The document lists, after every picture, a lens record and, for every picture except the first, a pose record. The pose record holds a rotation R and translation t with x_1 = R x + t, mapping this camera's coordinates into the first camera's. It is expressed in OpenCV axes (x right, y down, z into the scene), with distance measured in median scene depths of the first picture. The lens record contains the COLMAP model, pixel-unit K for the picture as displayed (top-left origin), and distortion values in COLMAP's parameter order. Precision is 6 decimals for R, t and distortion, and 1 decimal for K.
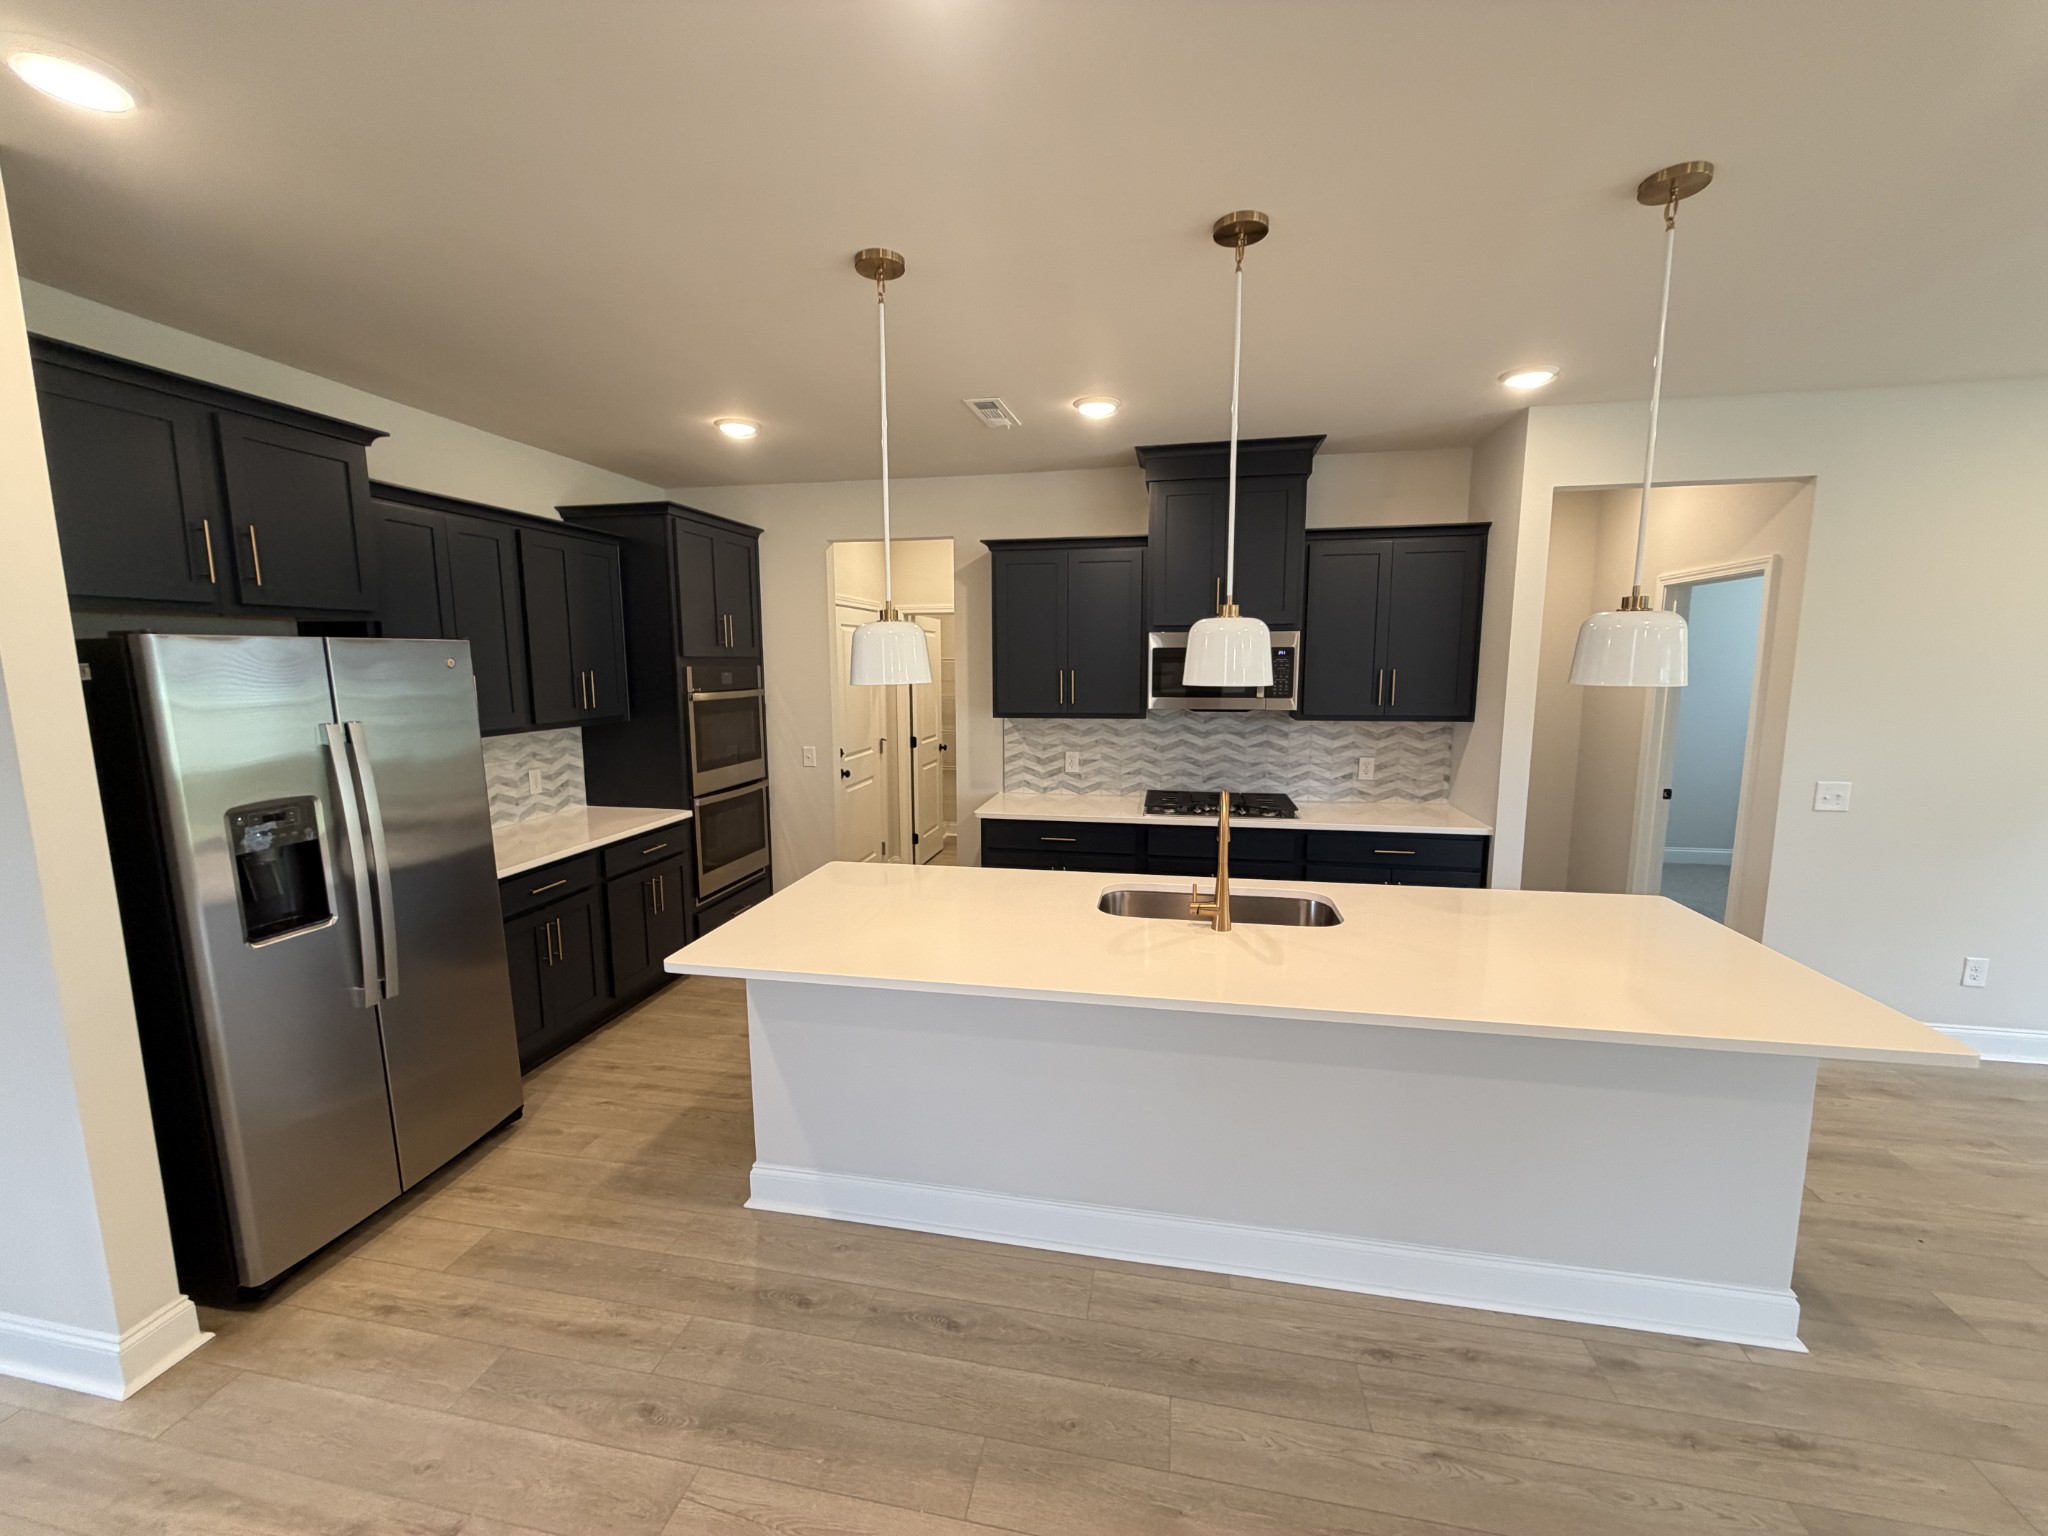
lens RADIAL K [[816.4, 0, 1026.3], [0, 816.4, 772.6], [0, 0, 1]] dist [-0.002333, 0.001279]
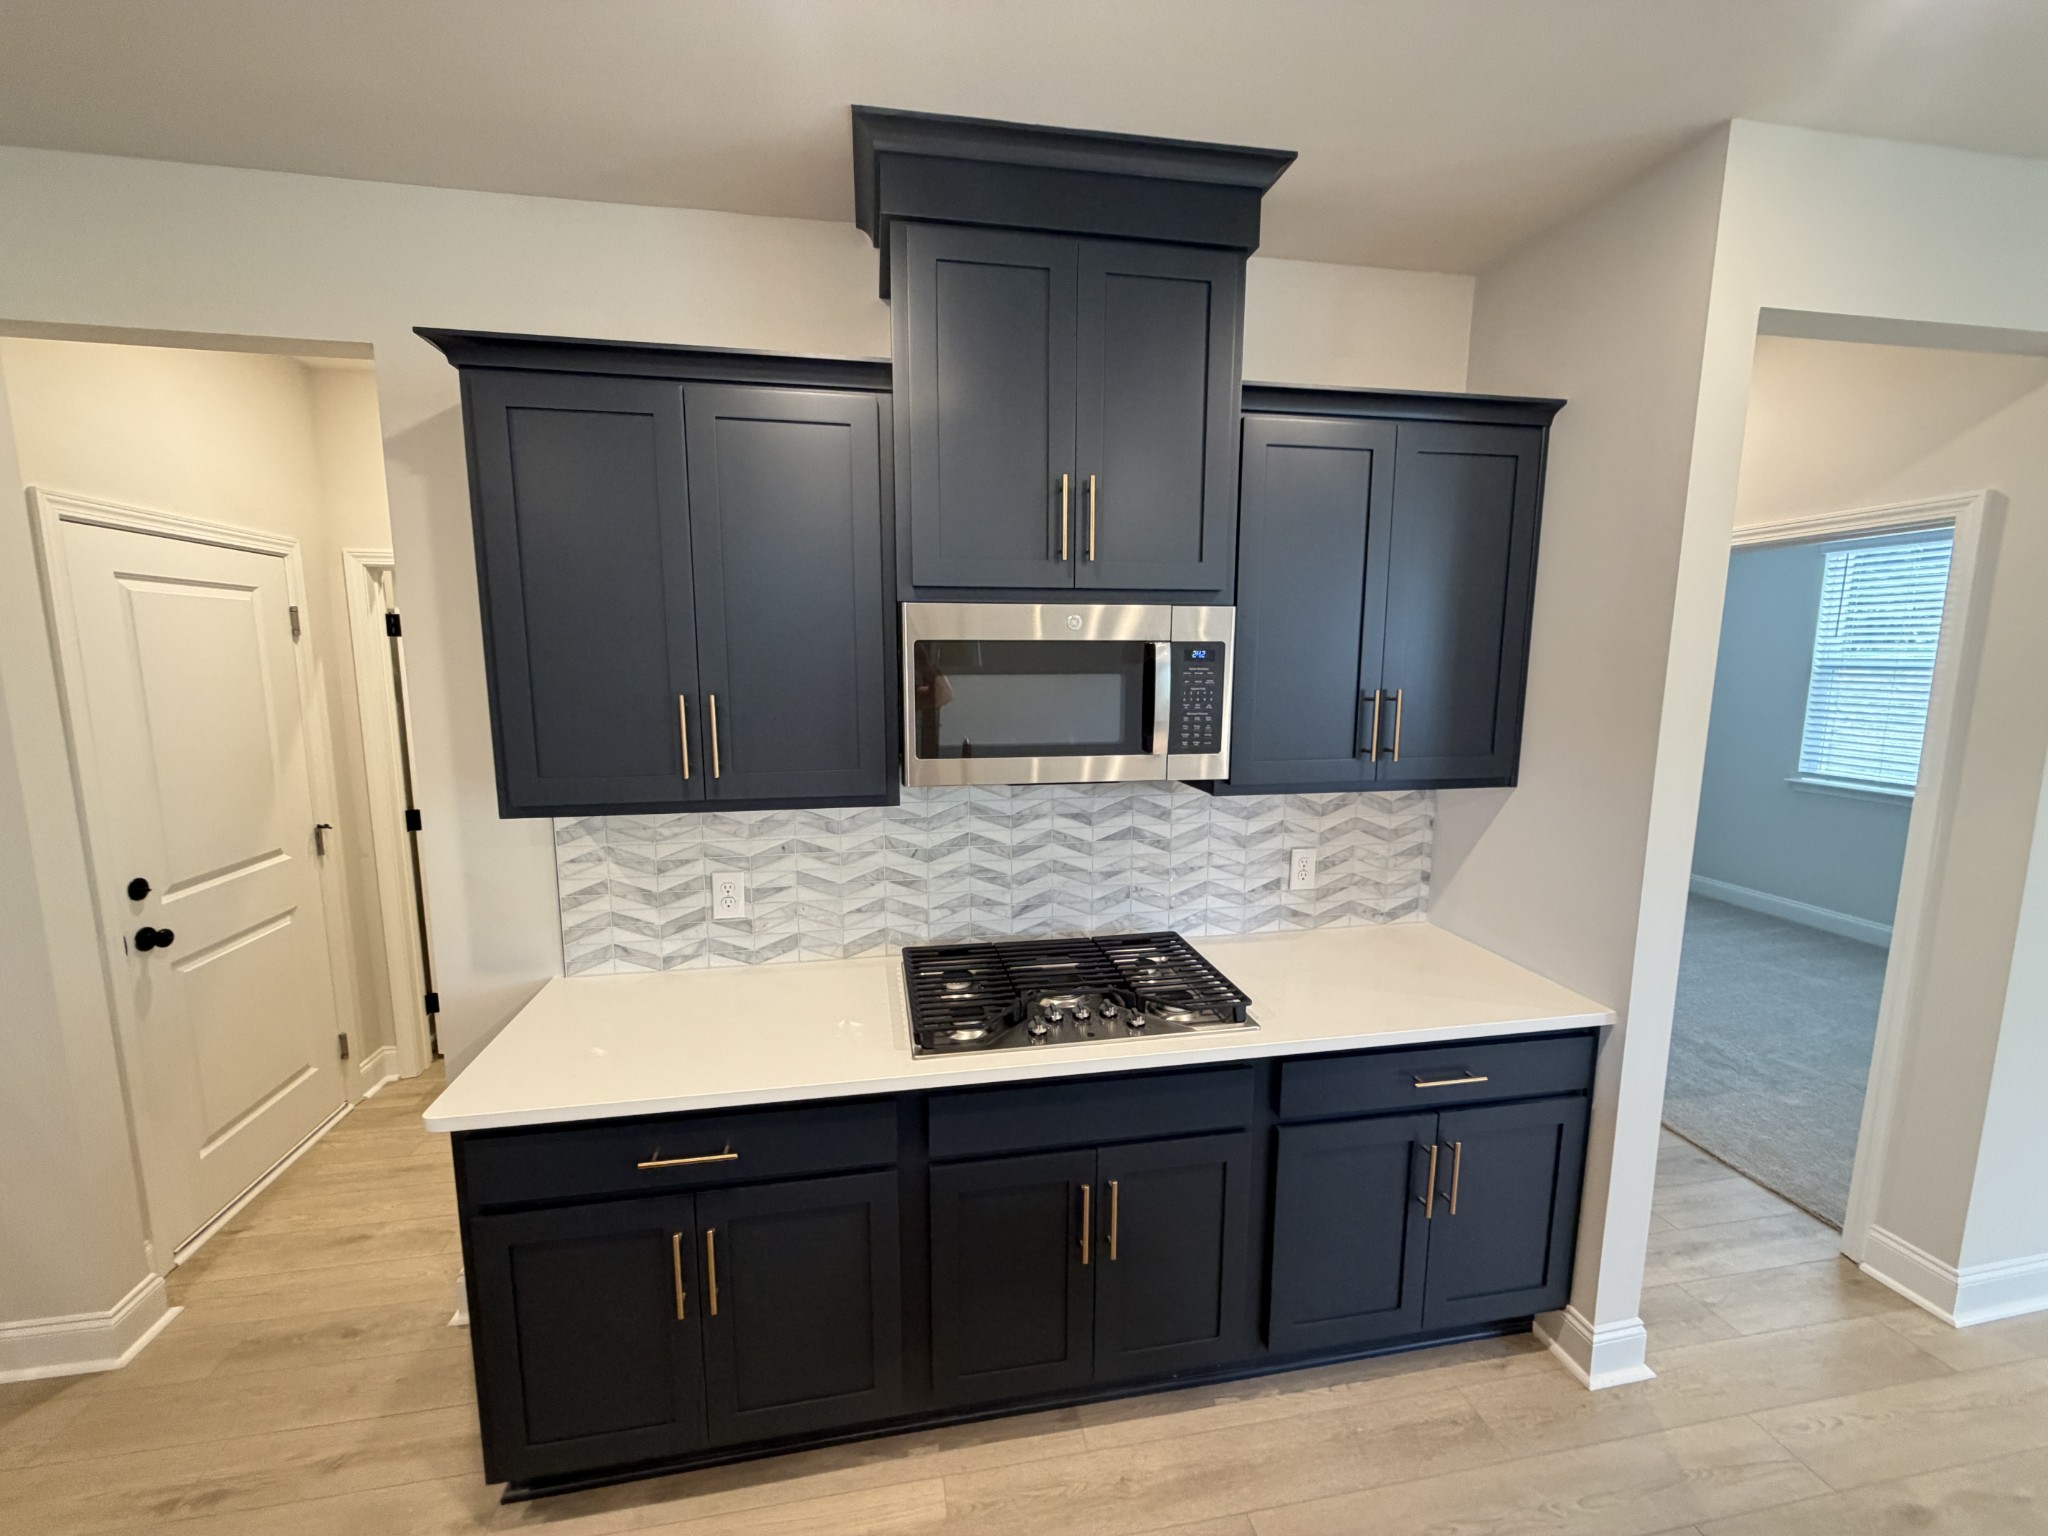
lens RADIAL K [[816.4, 0, 1017.8], [0, 816.4, 776.5], [0, 0, 1]] dist [-0.002333, 0.001279]
pose [[0.935652, -0.045321, 0.350002, 0.053586], [0.041617, 0.998970, 0.018100, -0.083928], [-0.350462, -0.002369, 0.936574, 0.559722]]
